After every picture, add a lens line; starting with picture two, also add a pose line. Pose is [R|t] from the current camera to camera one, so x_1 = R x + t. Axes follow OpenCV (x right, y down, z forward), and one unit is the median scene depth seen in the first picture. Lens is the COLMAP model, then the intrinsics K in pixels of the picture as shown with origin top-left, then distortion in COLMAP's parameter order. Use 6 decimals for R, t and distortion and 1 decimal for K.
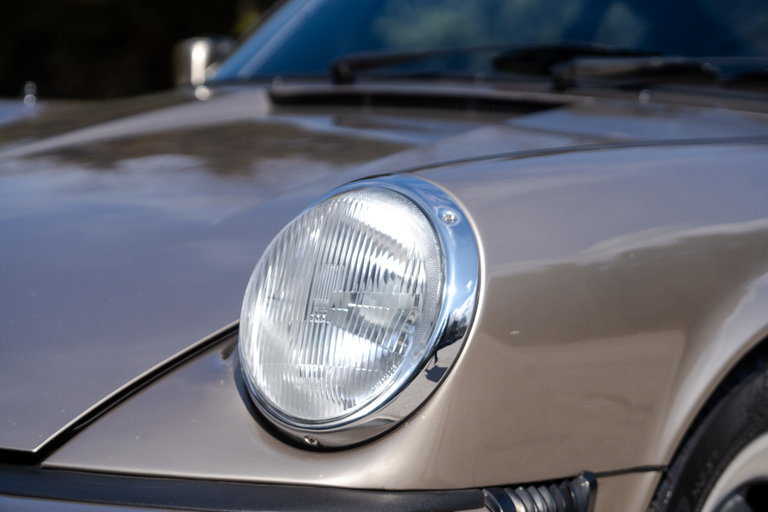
lens RADIAL K [[2552.3, 0, 385.1], [0, 2552.3, 257.1], [0, 0, 1]] dist [0.051637, 0.000000]
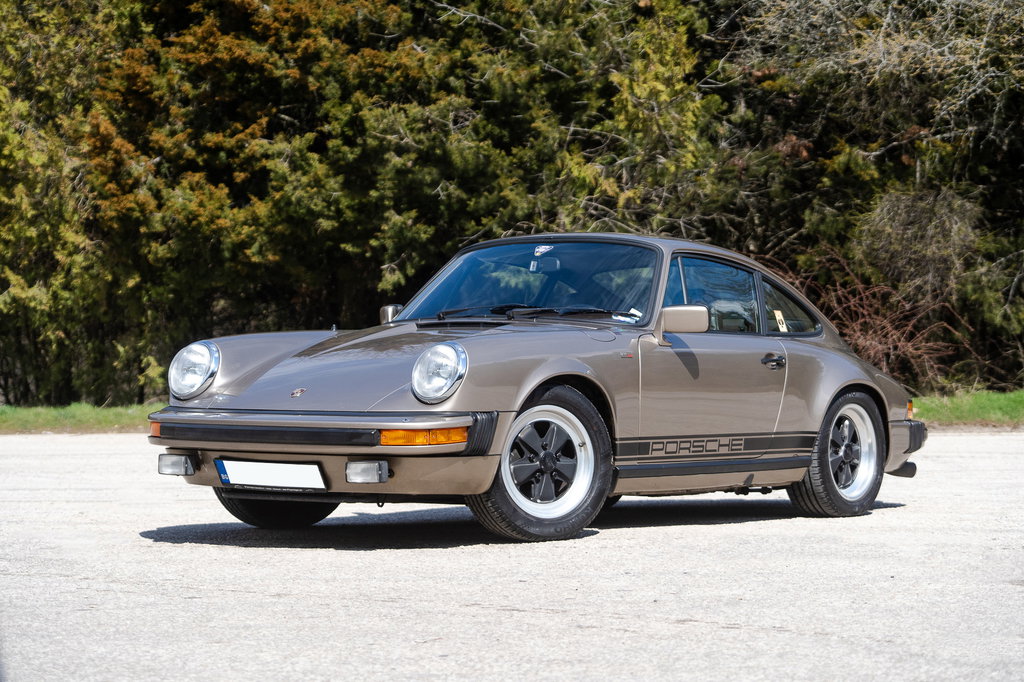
lens RADIAL K [[2913.2, 0, 512.4], [0, 2913.2, 342.7], [0, 0, 1]] dist [0.159678, 0.000000]
pose [[0.999083, -0.041259, -0.011422, 0.168519], [0.040499, 0.997360, -0.060270, 0.268822], [0.013879, 0.059752, 0.998117, -3.853309]]
